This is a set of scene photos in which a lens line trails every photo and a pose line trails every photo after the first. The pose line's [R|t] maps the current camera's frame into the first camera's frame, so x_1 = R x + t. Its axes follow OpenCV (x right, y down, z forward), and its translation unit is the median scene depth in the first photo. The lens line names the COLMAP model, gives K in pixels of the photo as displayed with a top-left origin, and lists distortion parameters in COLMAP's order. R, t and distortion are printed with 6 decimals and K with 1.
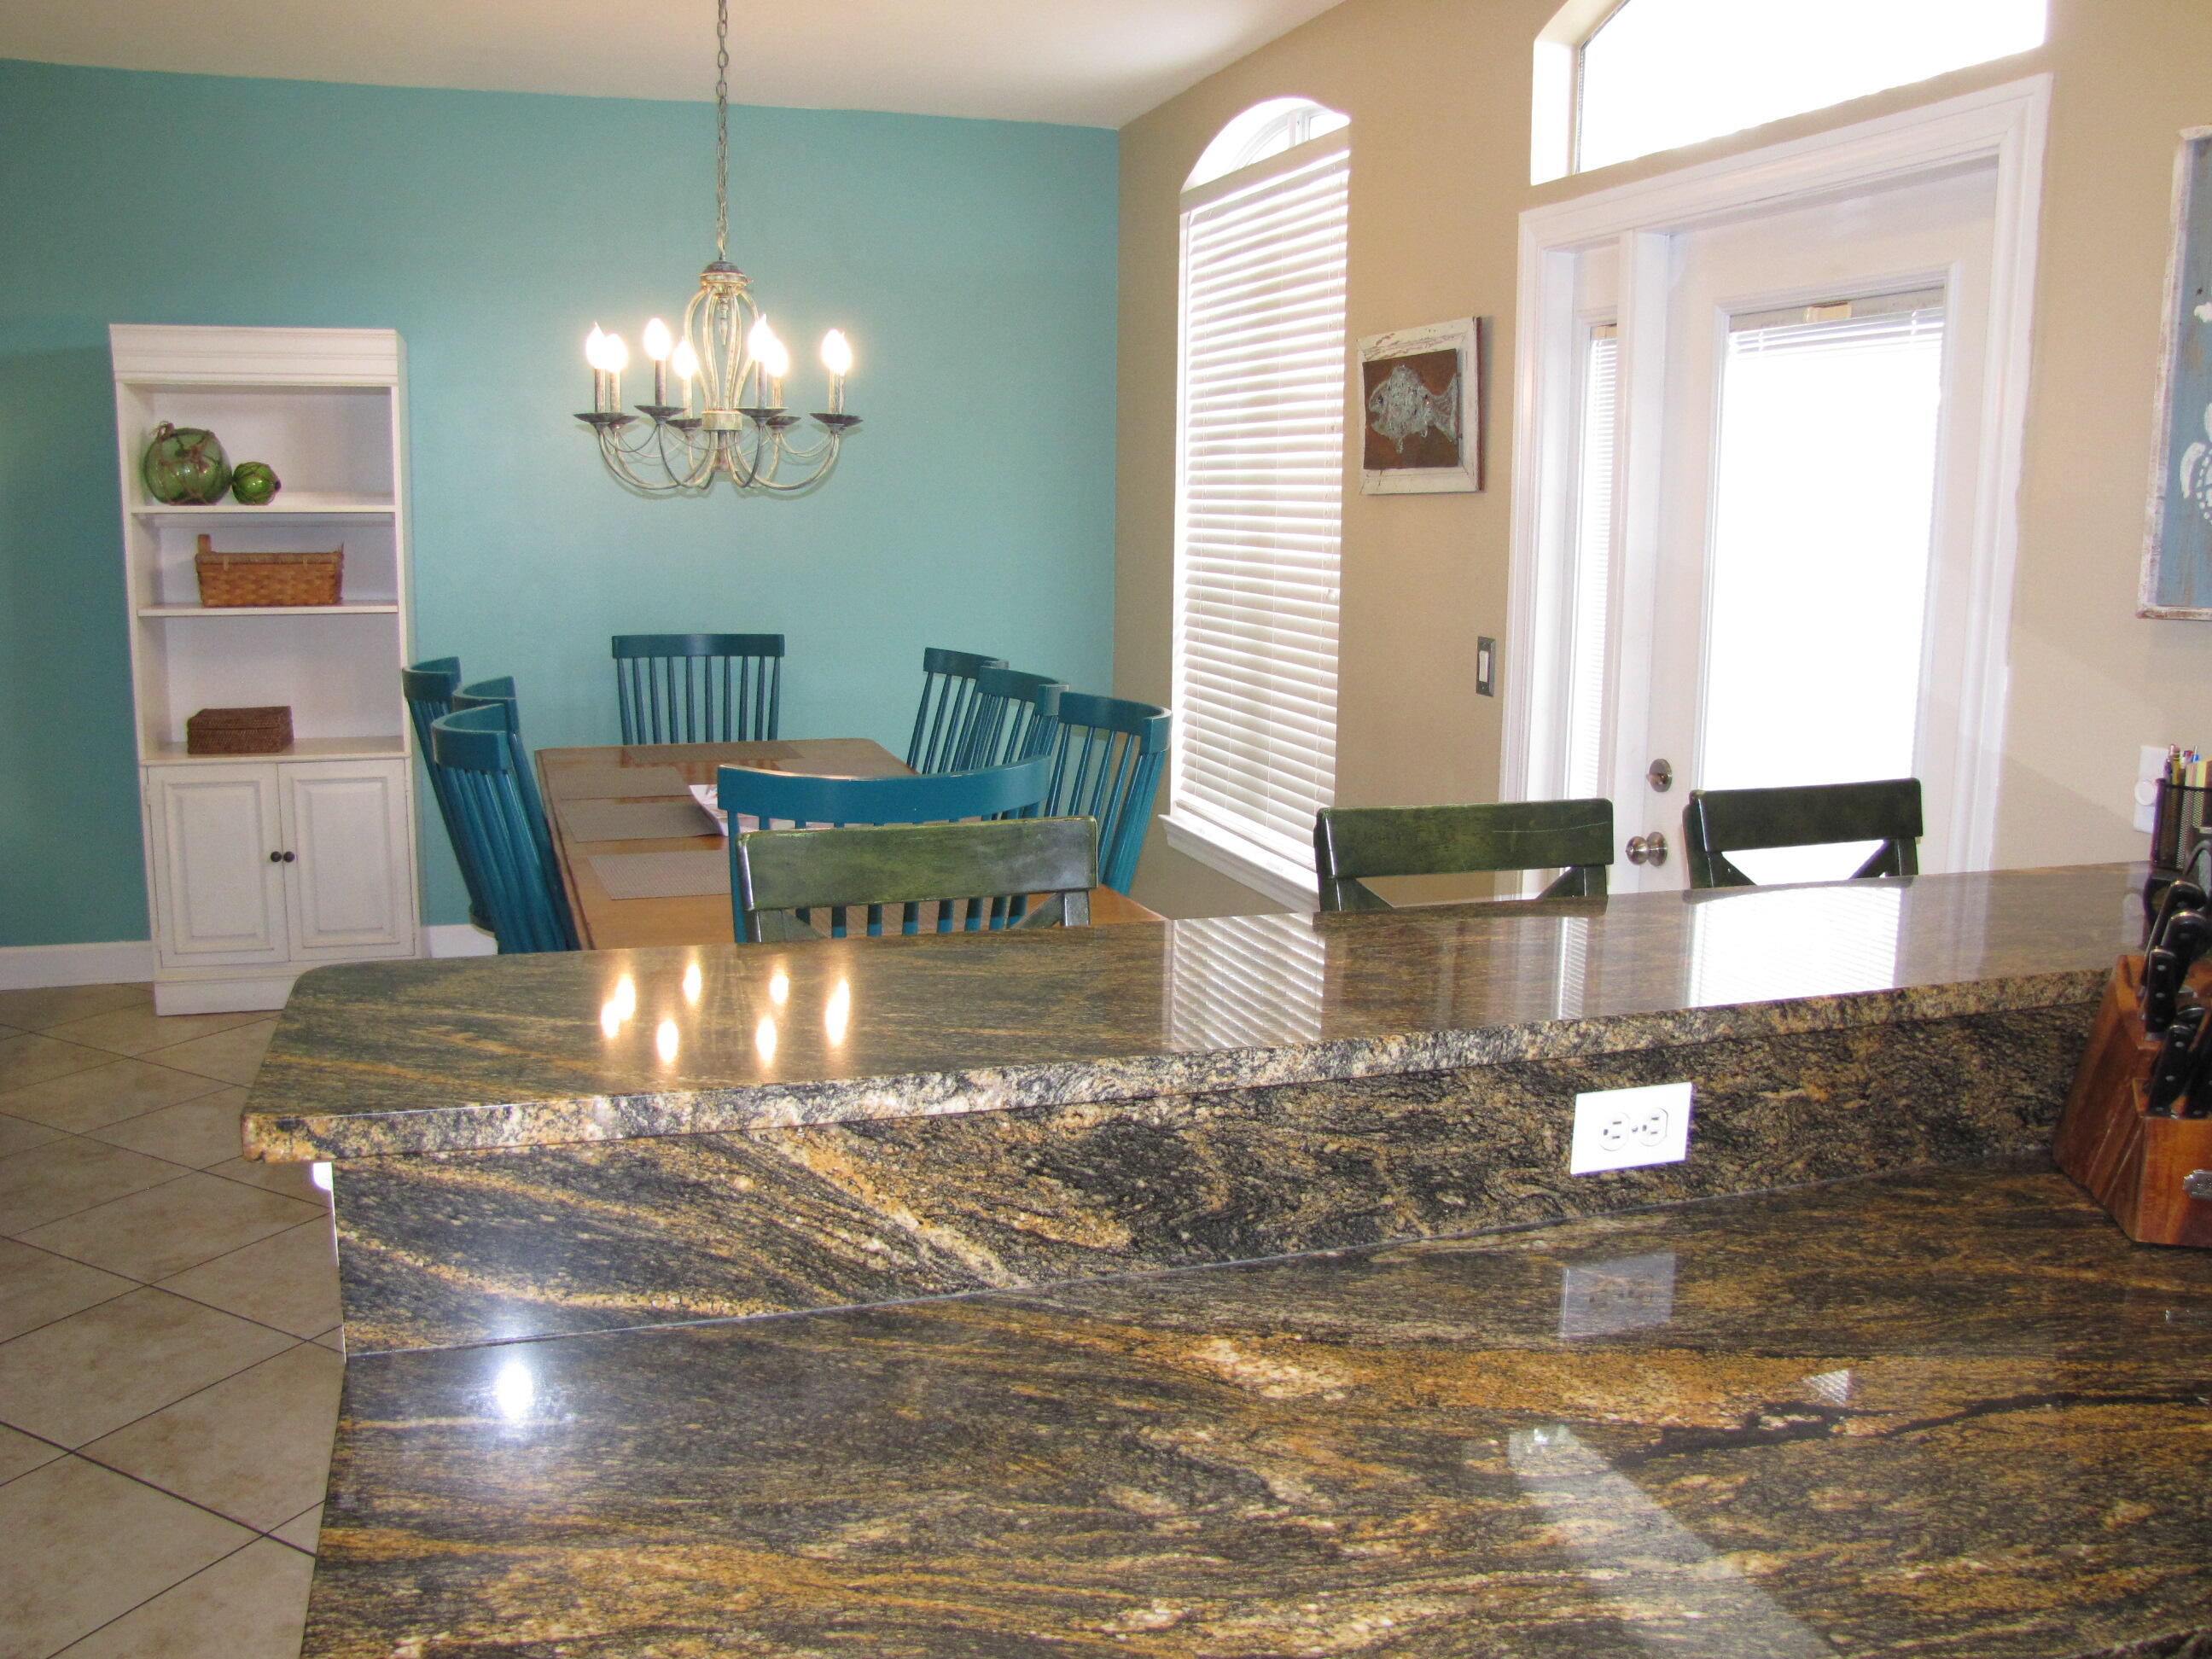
lens RADIAL K [[1843.2, 0, 1100.6], [0, 1843.2, 825.6], [0, 0, 1]] dist [-0.180820, 0.152844]
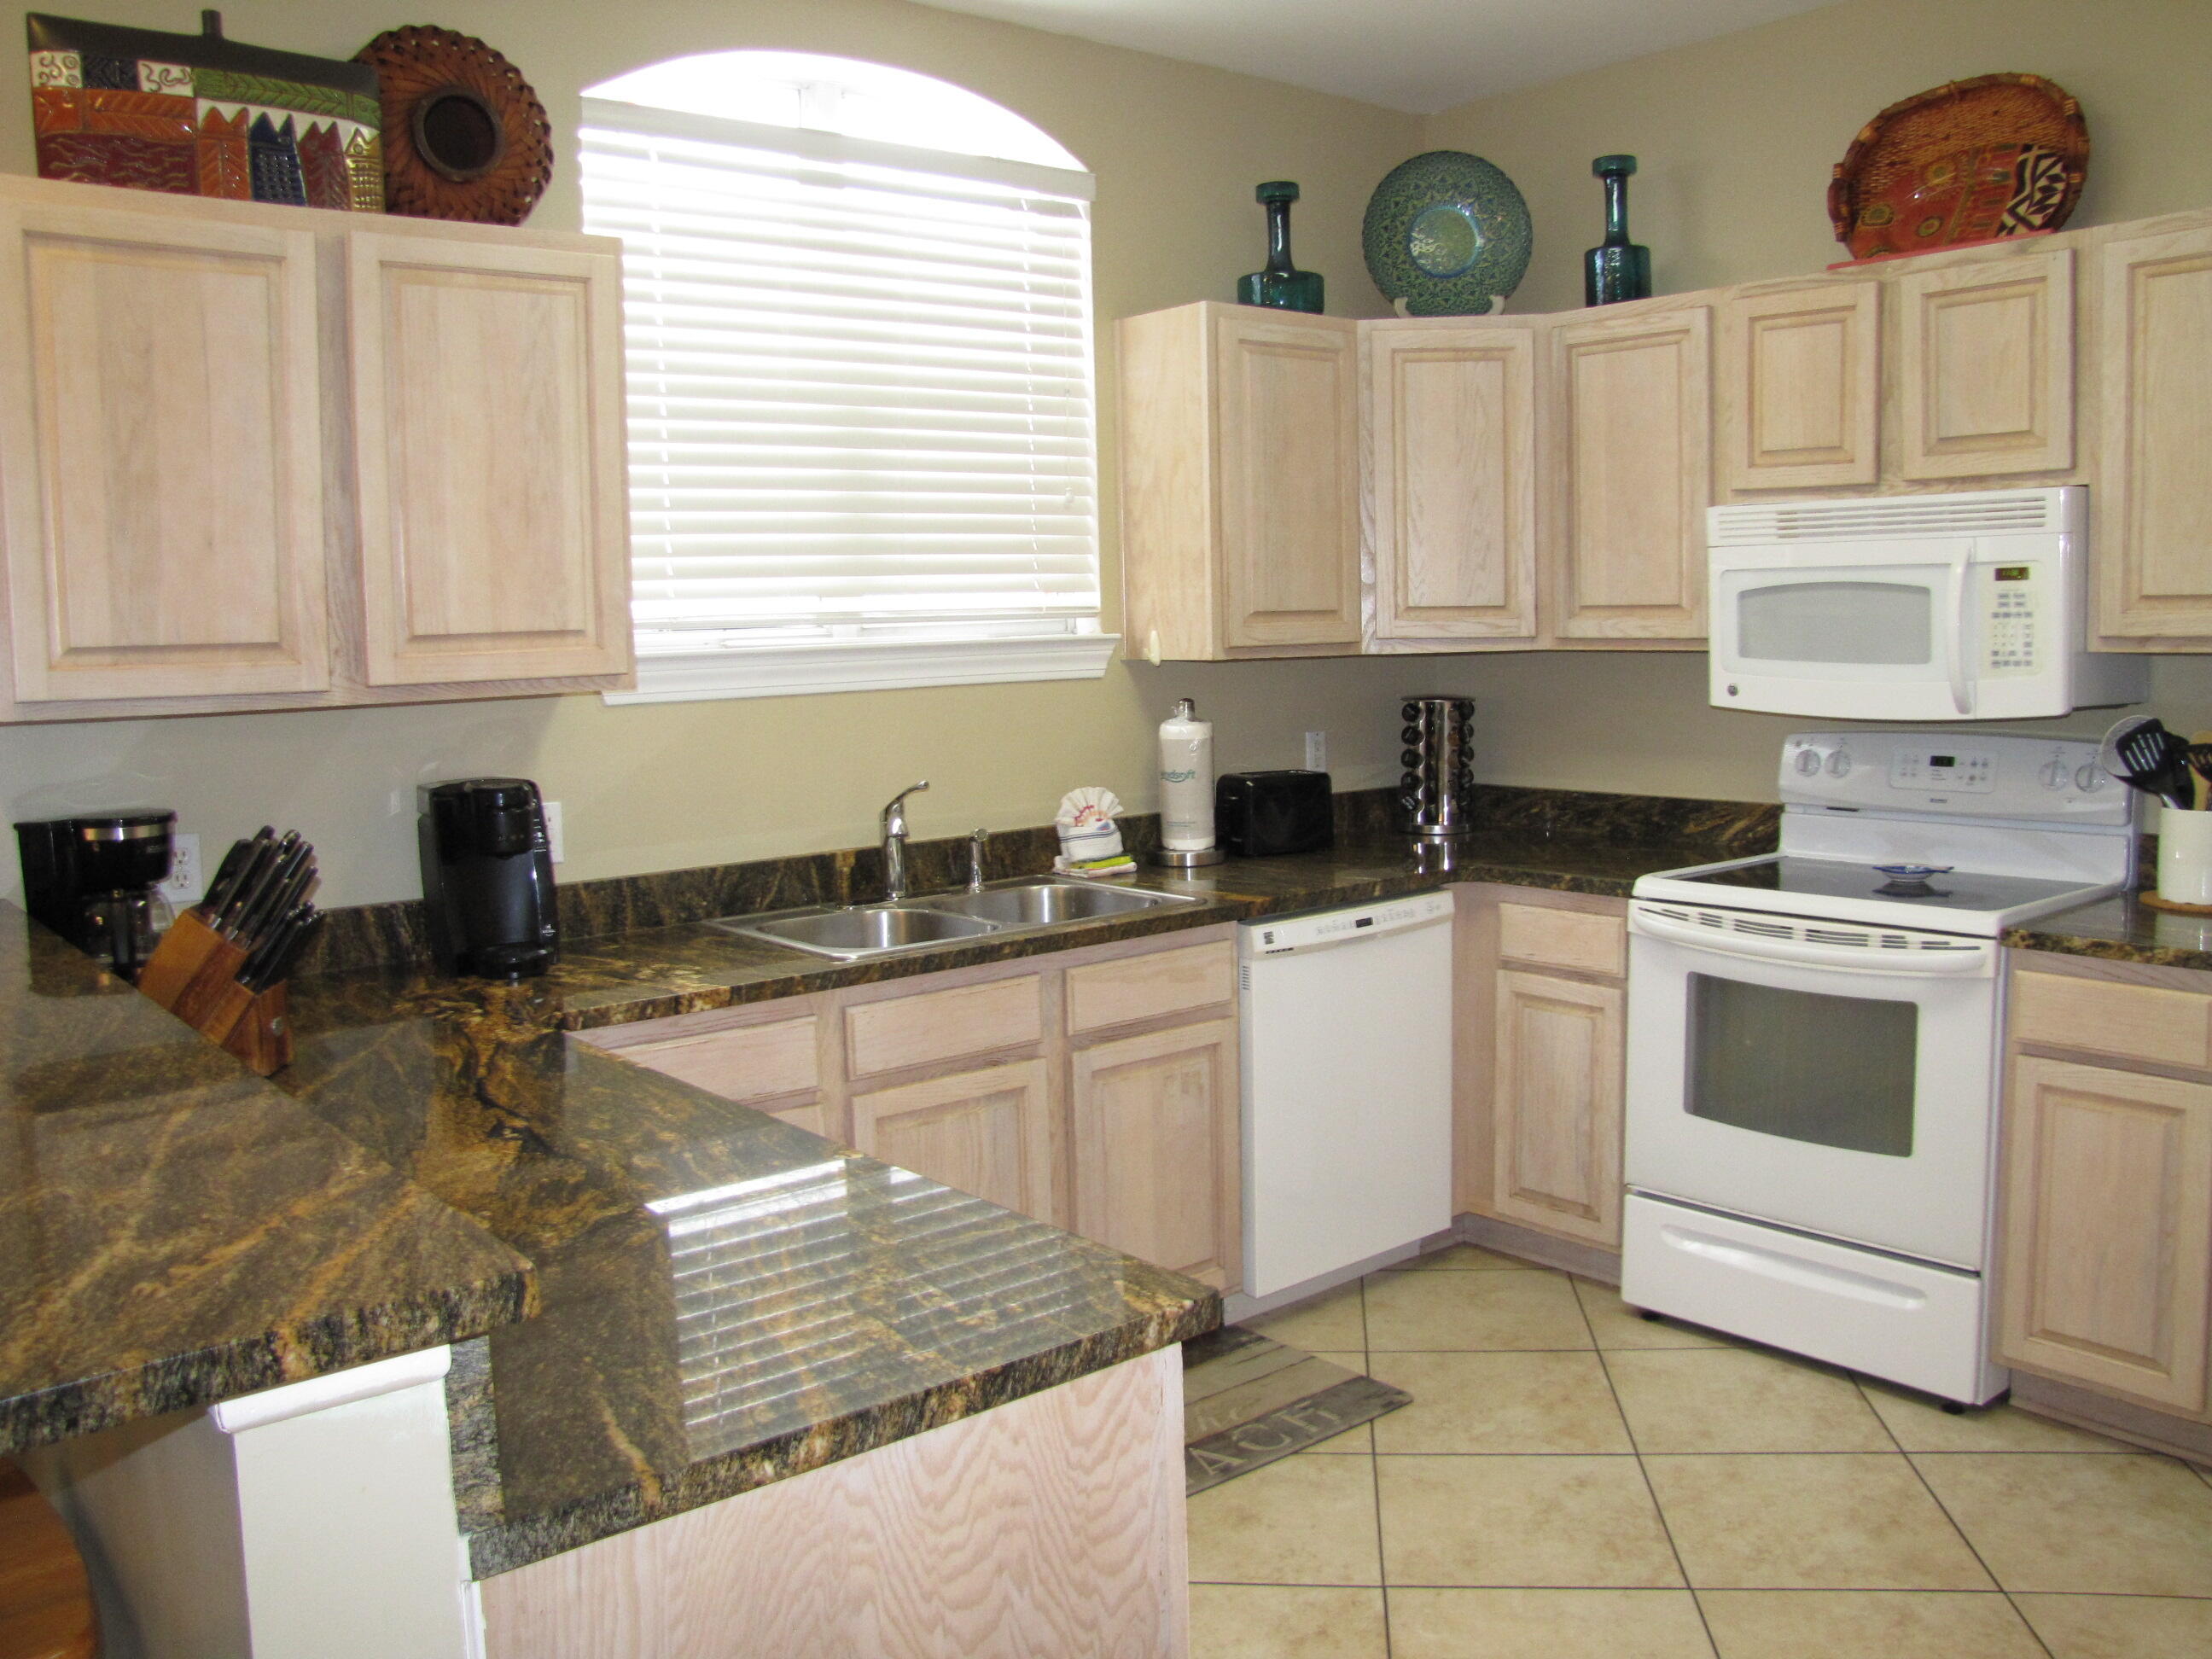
lens RADIAL K [[1843.2, 0, 1102.7], [0, 1843.2, 807.6], [0, 0, 1]] dist [-0.180820, 0.152844]
pose [[-0.353648, -0.100935, 0.929917, -0.761964], [0.178317, 0.968654, 0.172954, -0.091970], [-0.918224, 0.226985, -0.324564, 0.524696]]
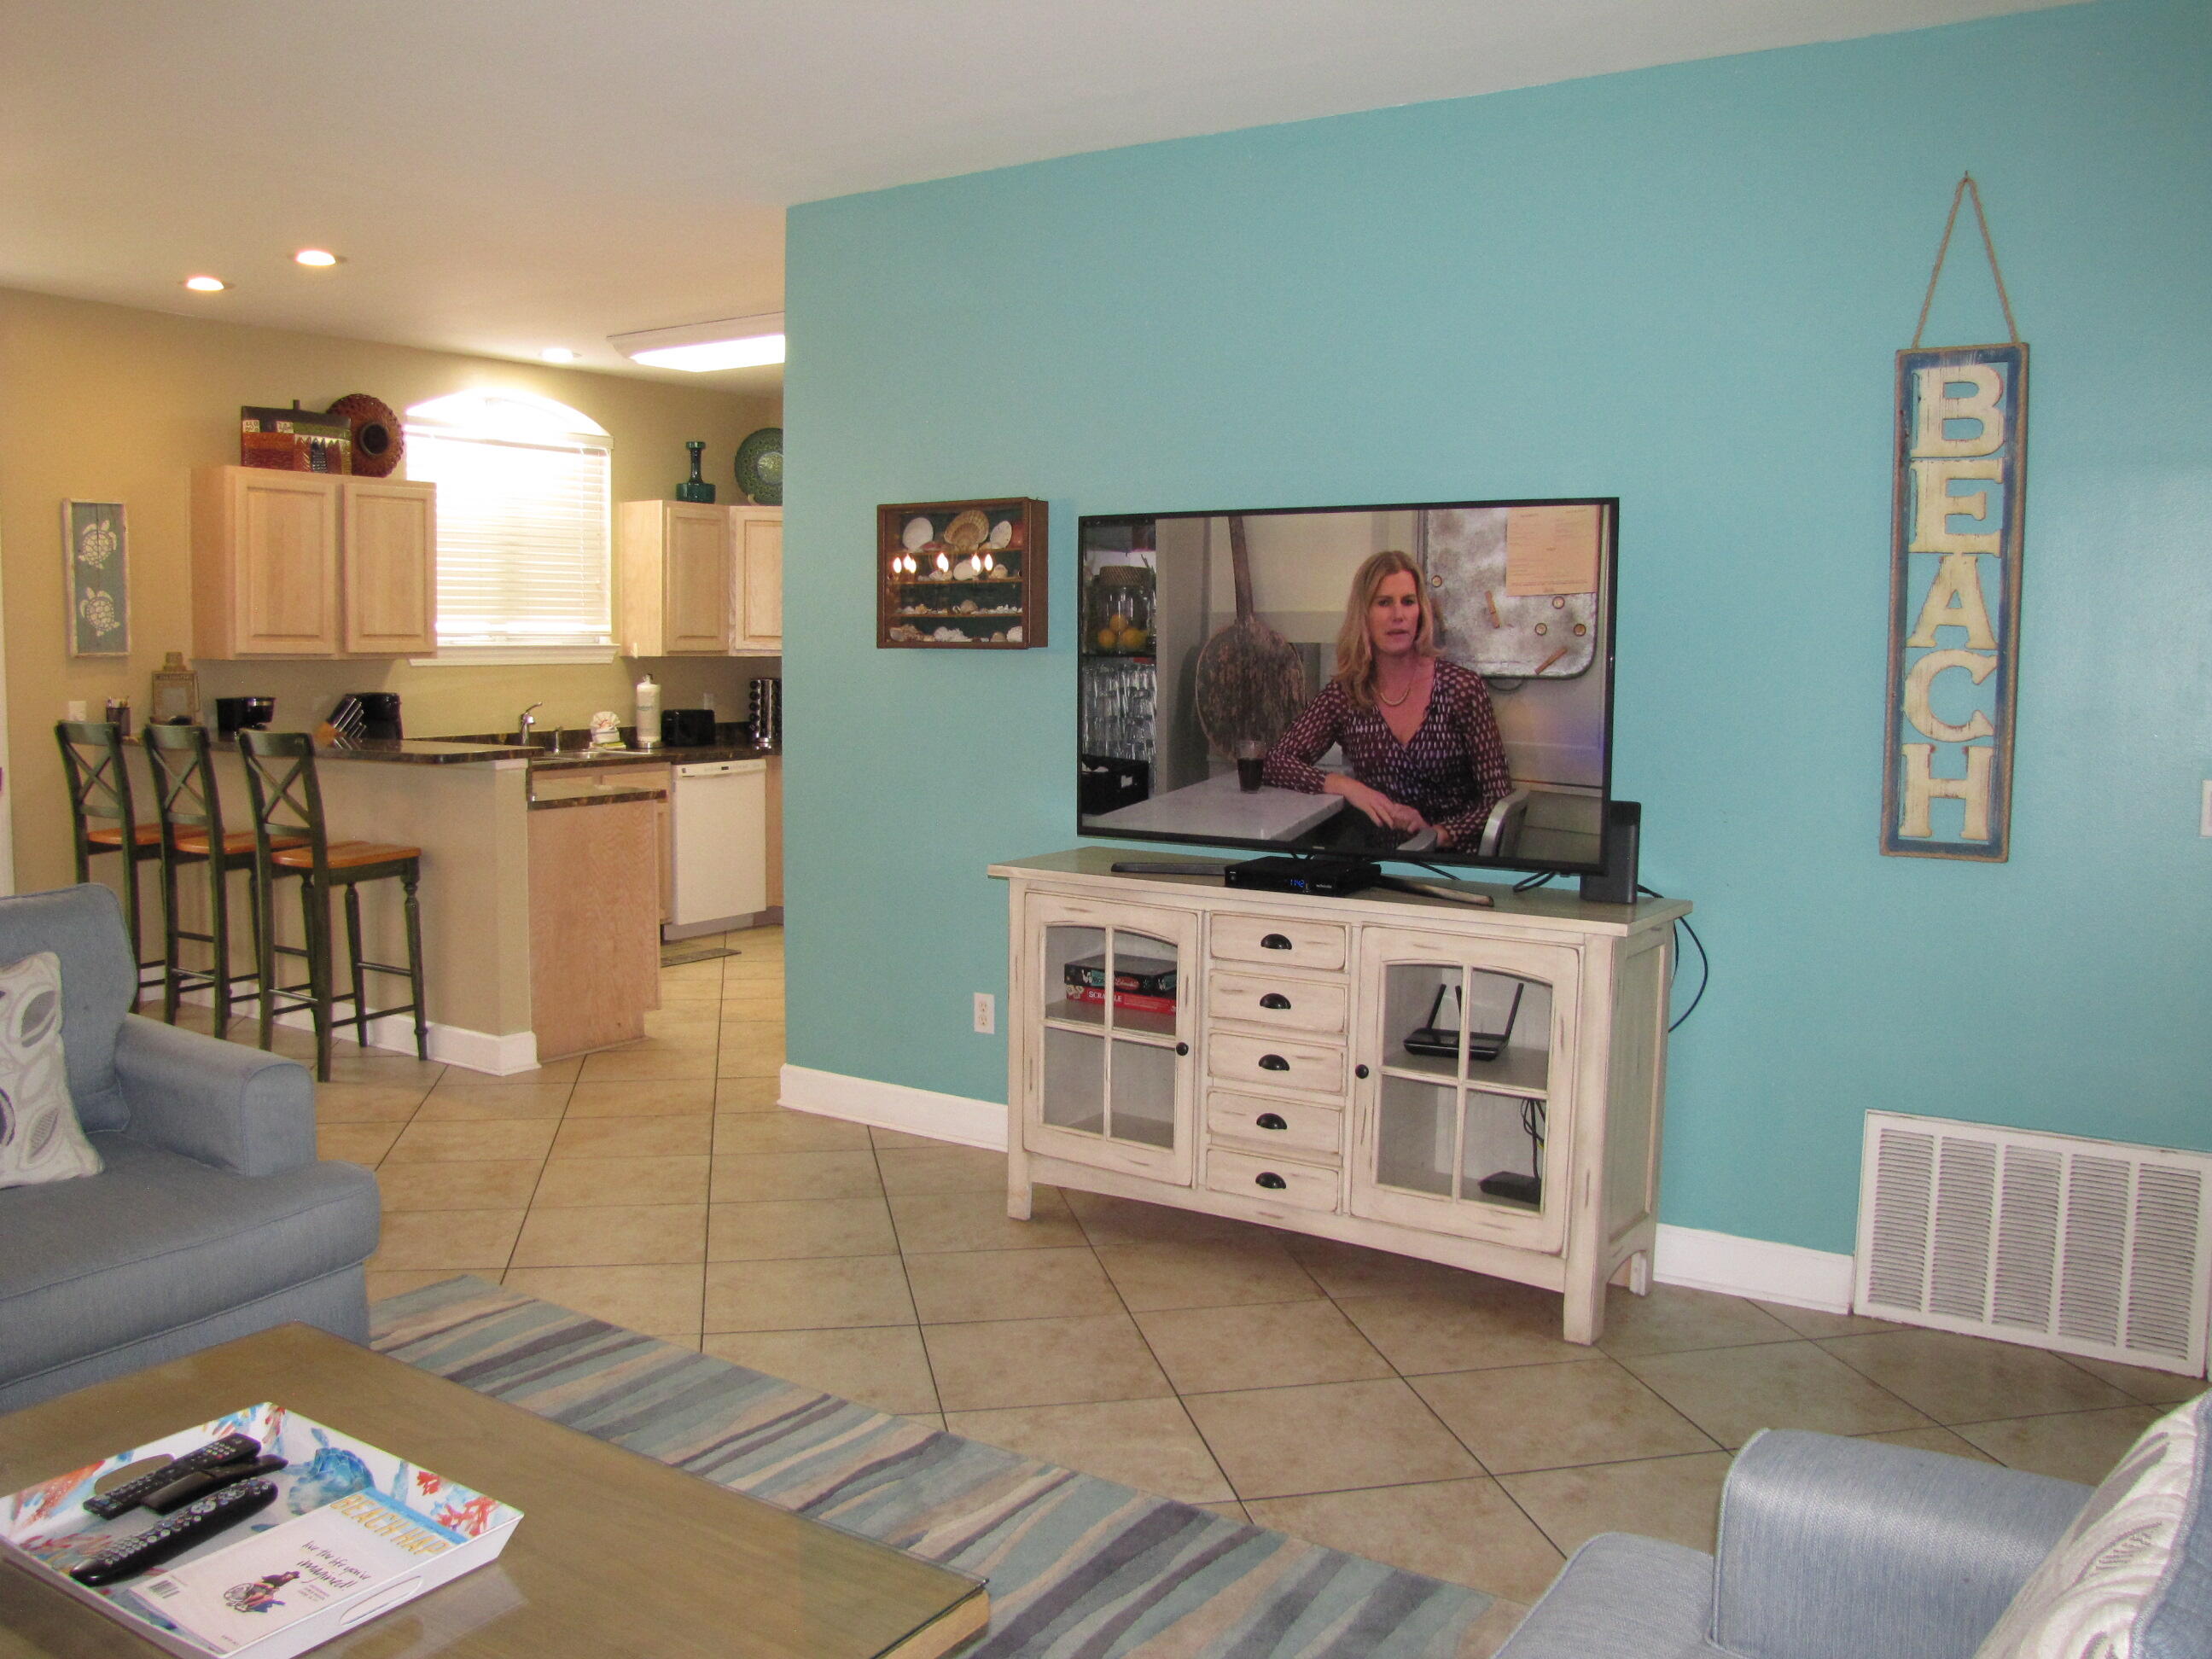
lens RADIAL K [[1843.2, 0, 1094.6], [0, 1843.2, 817.8], [0, 0, 1]] dist [-0.180820, 0.152844]
pose [[-0.611941, -0.096483, 0.784997, -2.997404], [0.114257, 0.971335, 0.208454, -0.295041], [-0.782607, 0.217252, -0.583376, 1.533138]]
